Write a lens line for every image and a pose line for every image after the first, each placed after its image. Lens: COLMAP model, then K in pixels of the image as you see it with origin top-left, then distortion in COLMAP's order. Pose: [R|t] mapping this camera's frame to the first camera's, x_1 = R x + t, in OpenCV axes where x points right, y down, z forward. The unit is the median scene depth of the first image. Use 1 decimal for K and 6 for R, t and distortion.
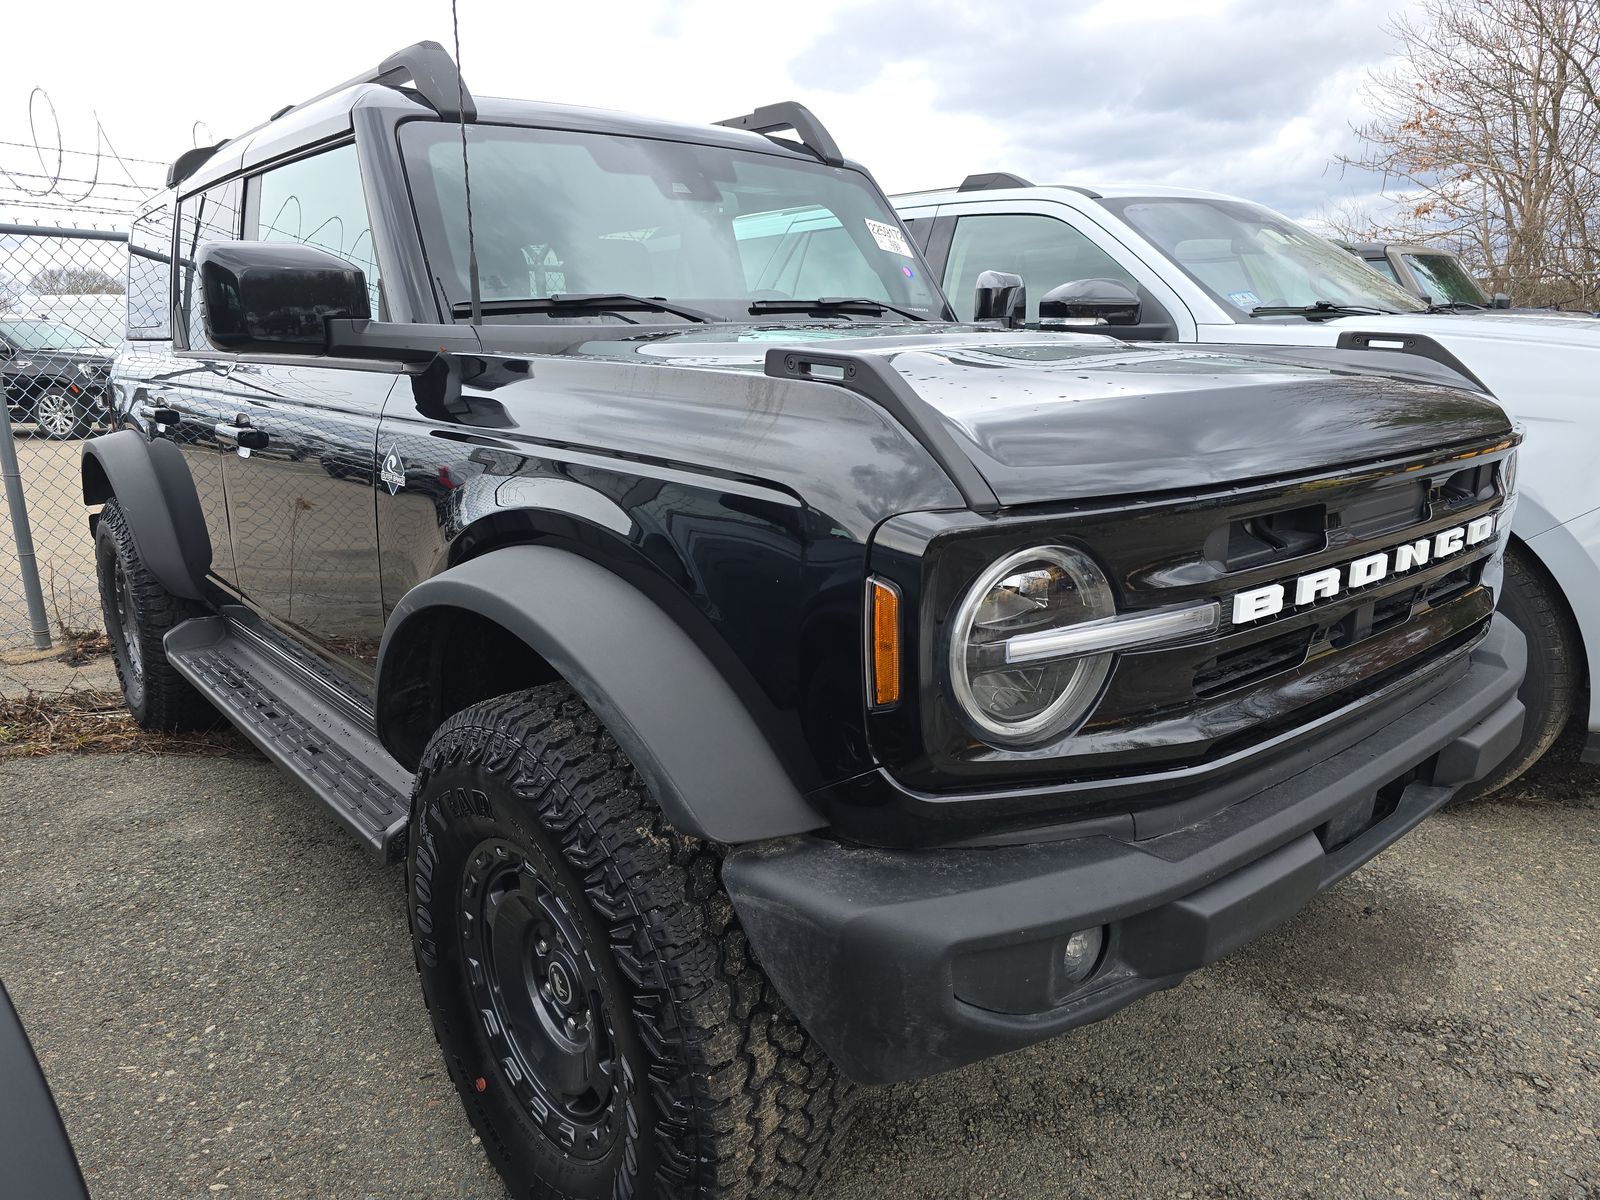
lens RADIAL K [[1158.9, 0, 799.0], [0, 1158.9, 604.8], [0, 0, 1]] dist [0.042250, -0.001703]
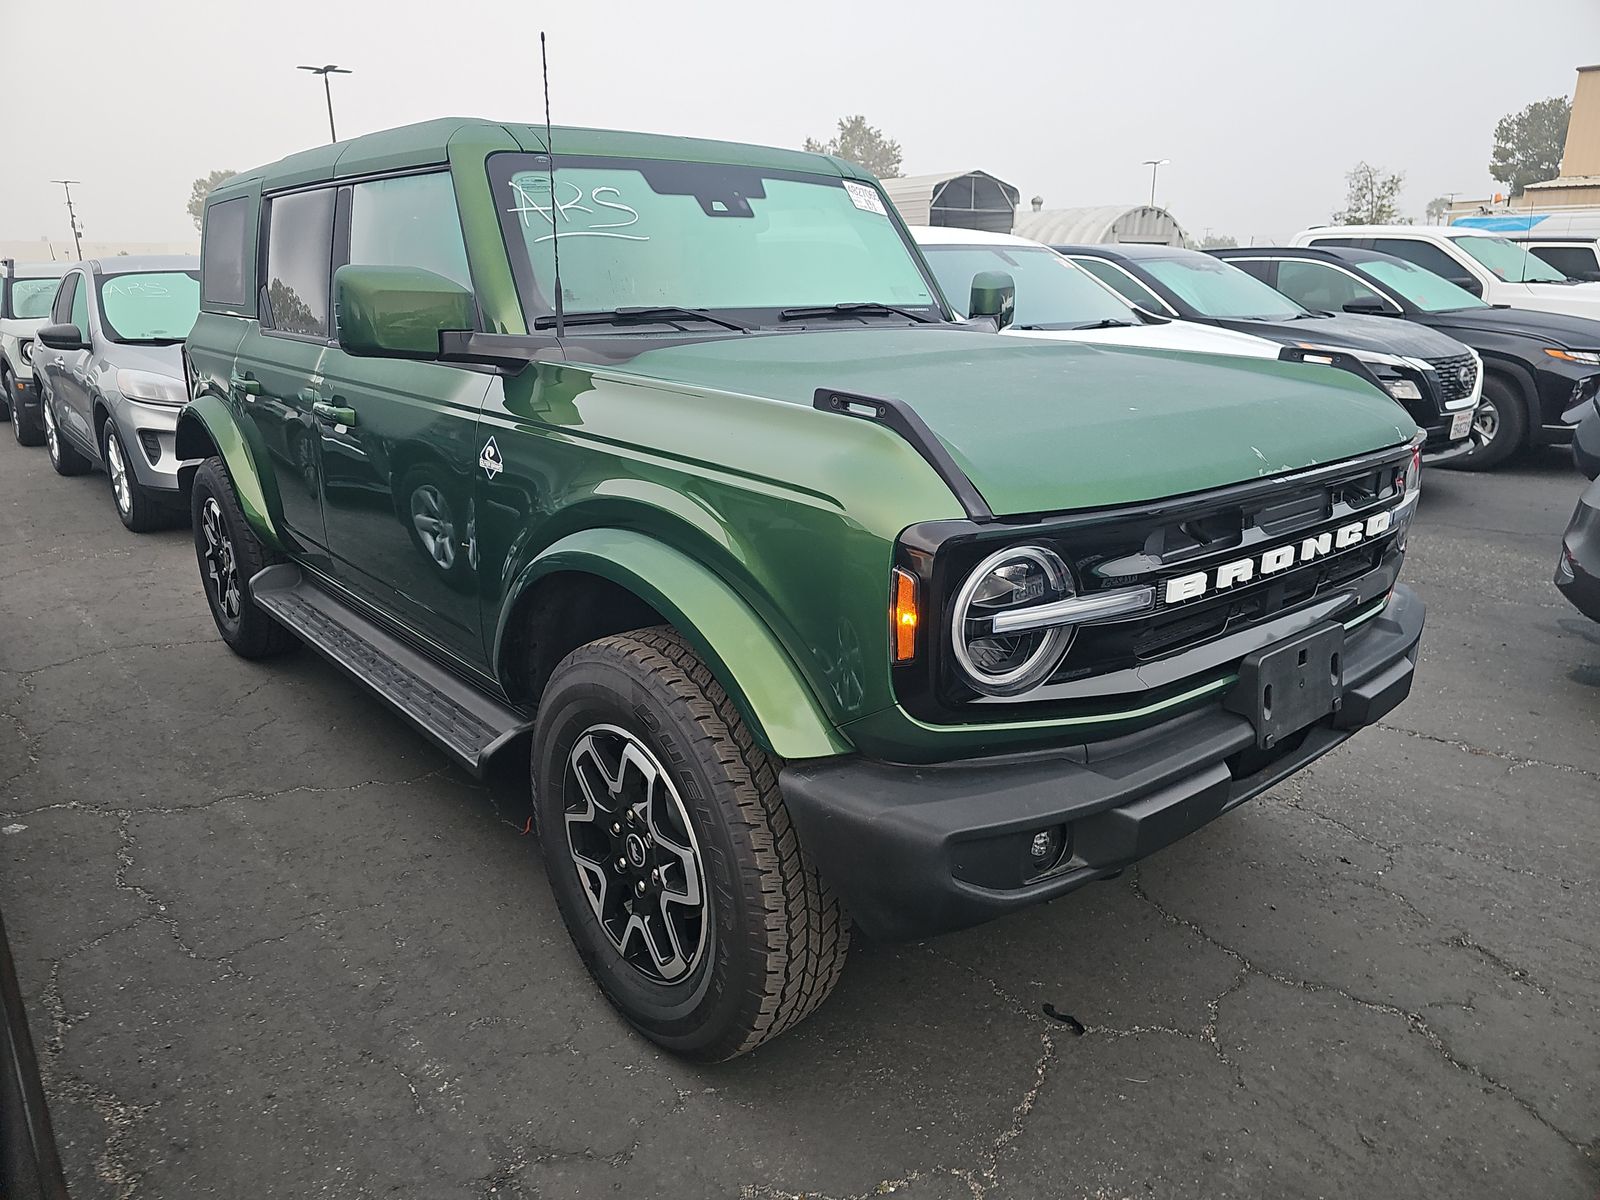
lens RADIAL K [[1130.6, 0, 768.3], [0, 1130.6, 591.4], [0, 0, 1]] dist [0.039144, -0.006696]
pose [[0.999738, 0.017172, -0.015110, -0.058108], [-0.016583, 0.999128, 0.038318, -0.038392], [0.015755, -0.038057, 0.999151, -0.292080]]
